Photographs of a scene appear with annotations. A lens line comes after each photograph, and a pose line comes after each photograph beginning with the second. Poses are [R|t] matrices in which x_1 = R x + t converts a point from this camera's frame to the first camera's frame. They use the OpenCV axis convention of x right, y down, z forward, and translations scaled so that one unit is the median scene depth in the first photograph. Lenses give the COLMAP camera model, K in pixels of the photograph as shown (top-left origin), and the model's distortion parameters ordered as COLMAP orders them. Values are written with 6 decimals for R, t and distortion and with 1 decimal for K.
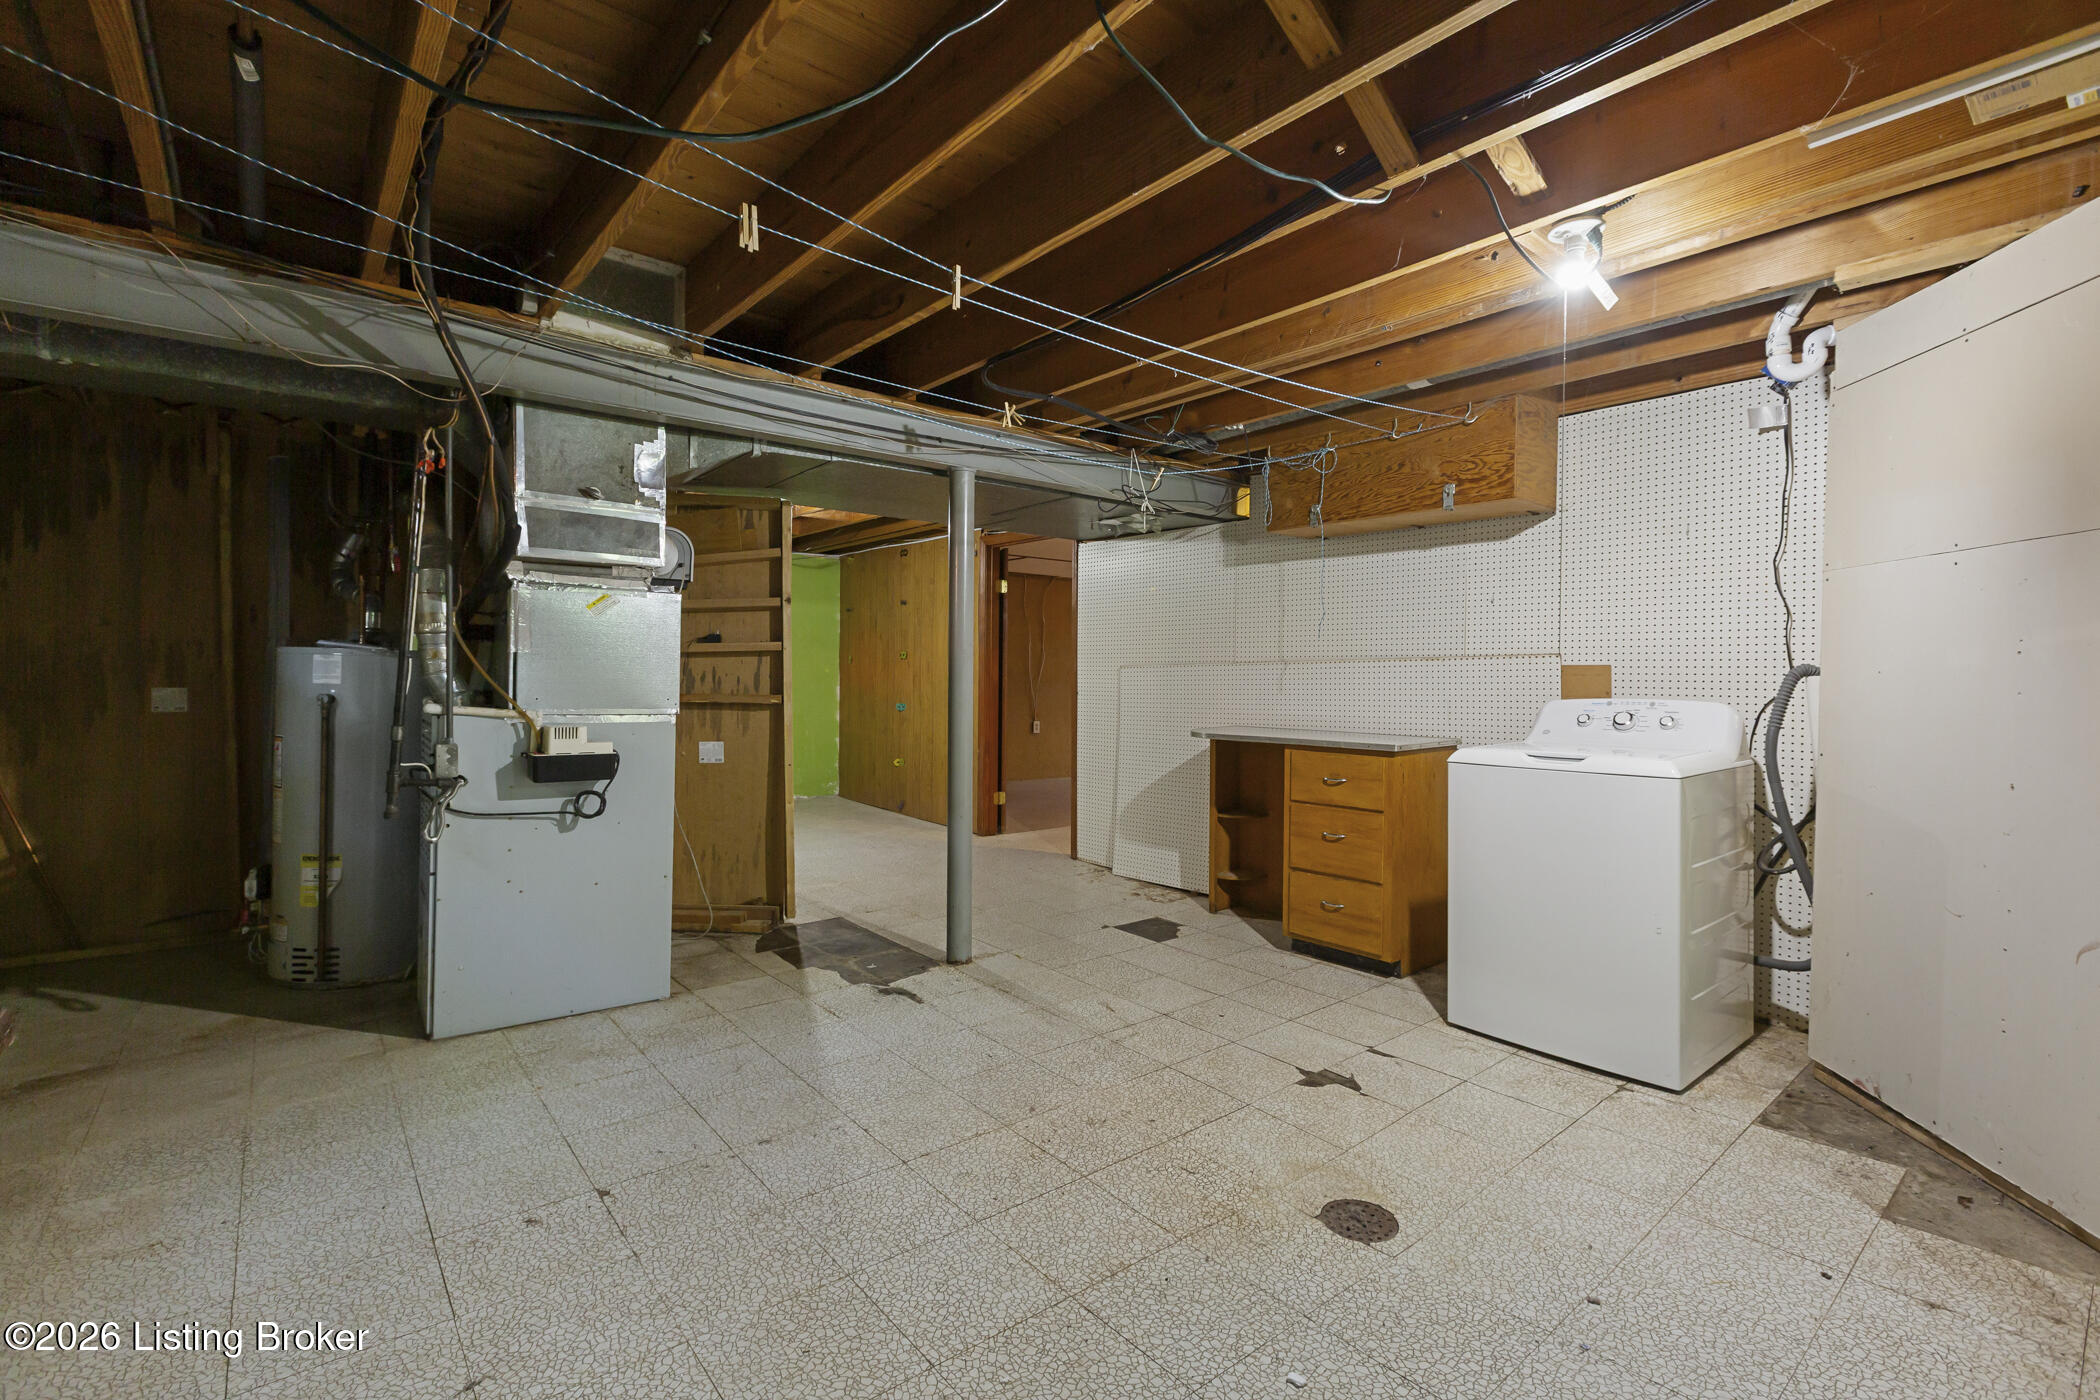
lens RADIAL K [[932.5, 0, 1052.6], [0, 932.5, 688.4], [0, 0, 1]] dist [-0.003343, 0.000304]
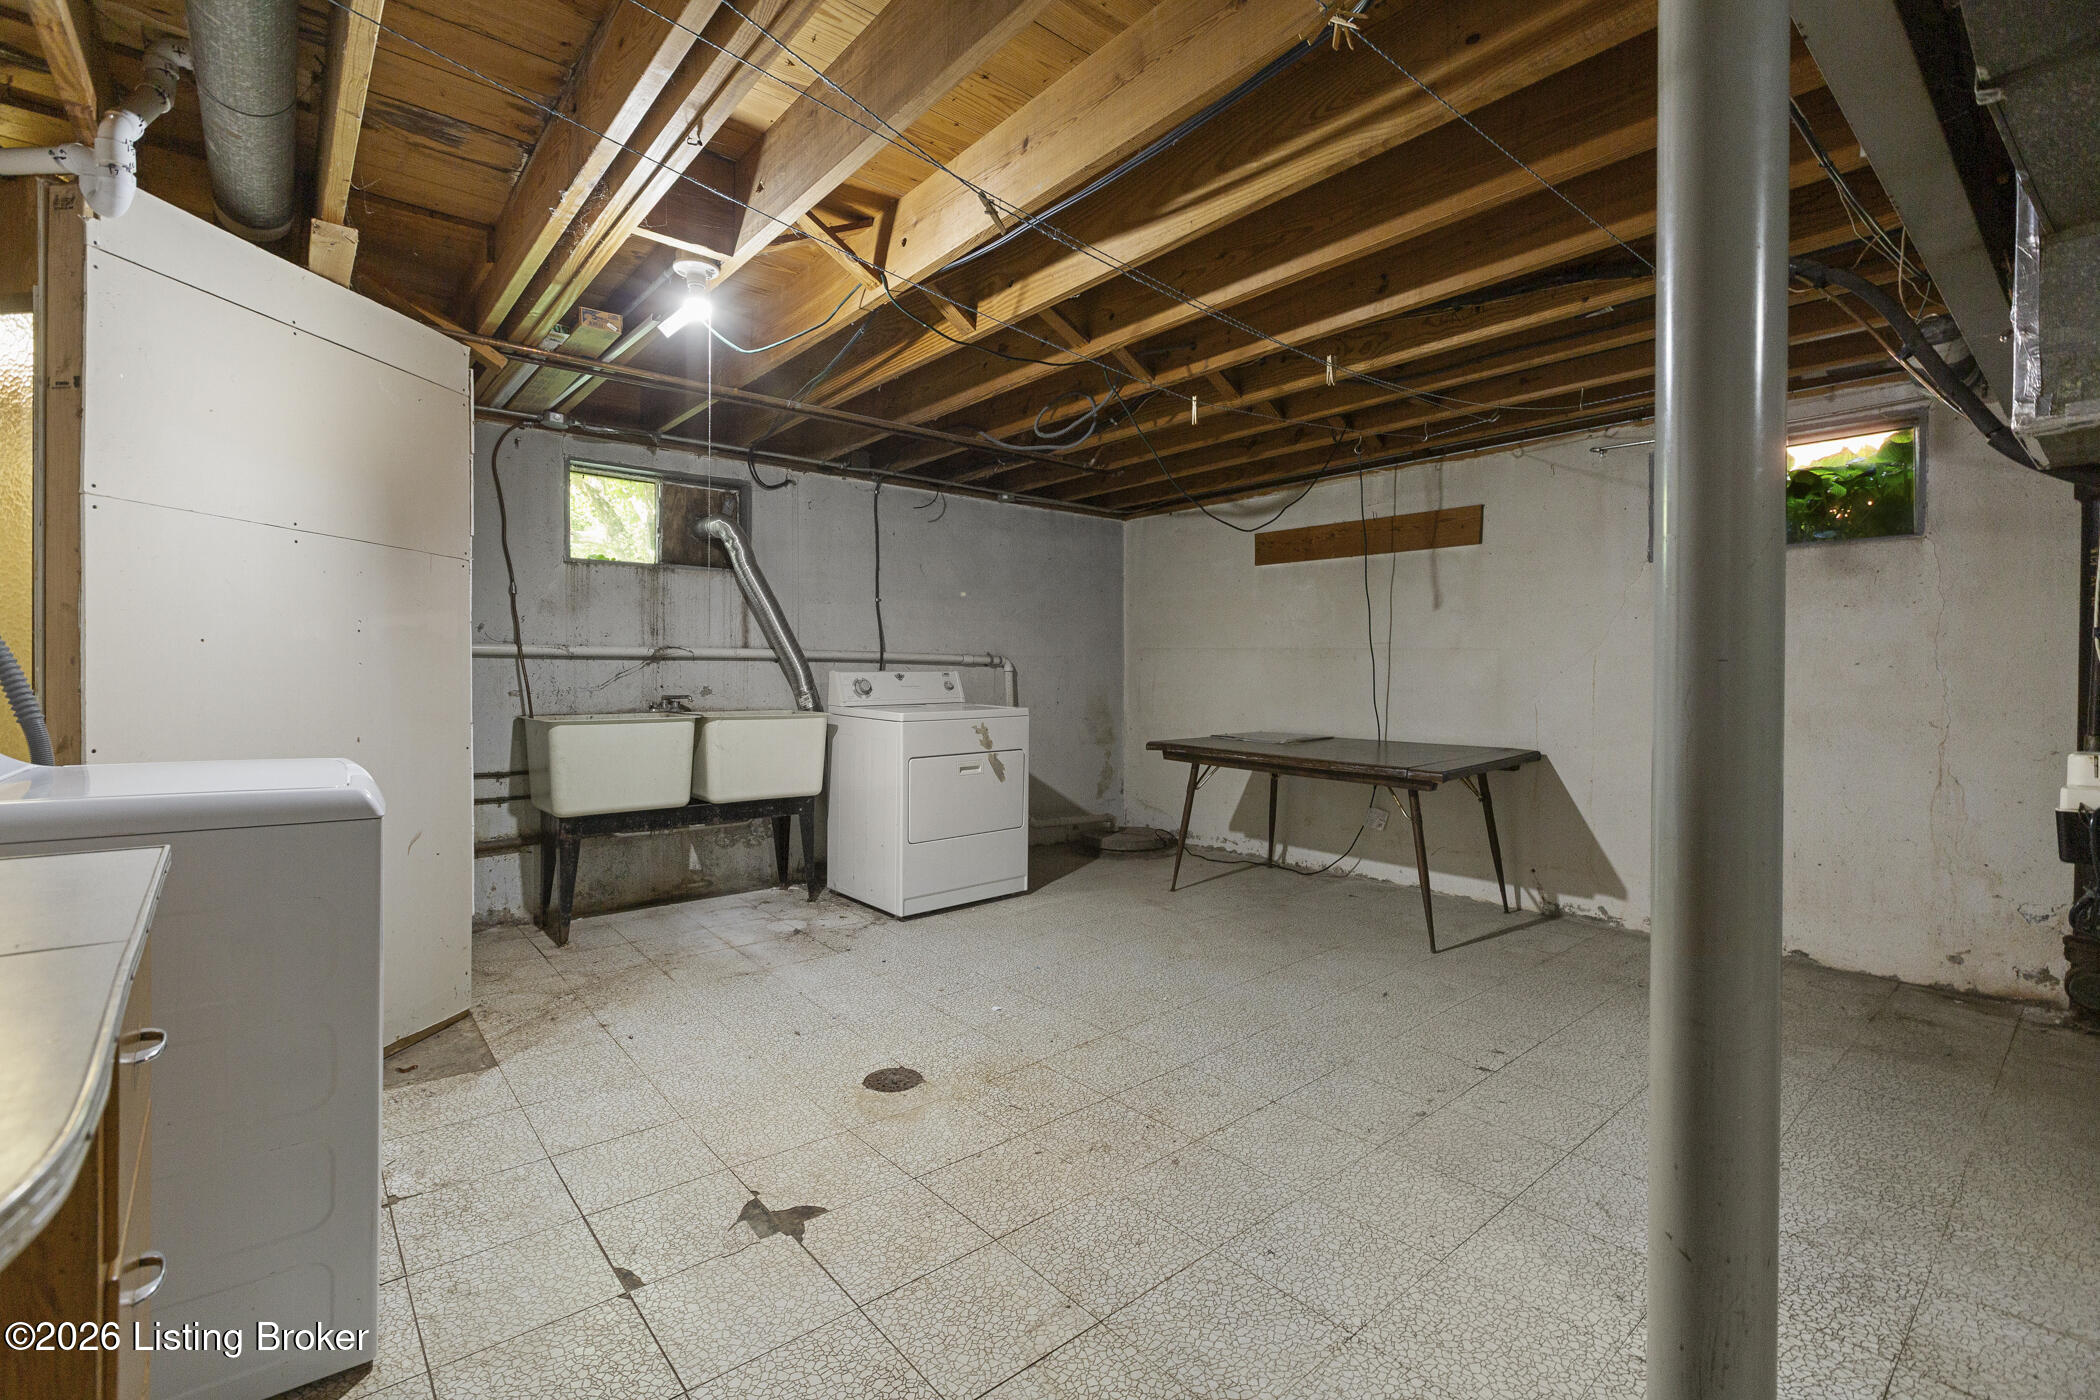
lens RADIAL K [[932.5, 0, 1048.0], [0, 932.5, 682.1], [0, 0, 1]] dist [-0.003343, 0.000304]
pose [[-0.999883, -0.012143, -0.009301, 0.113619], [-0.012319, 0.999742, 0.019092, -0.004282], [0.009067, 0.019205, -0.999774, 1.927169]]
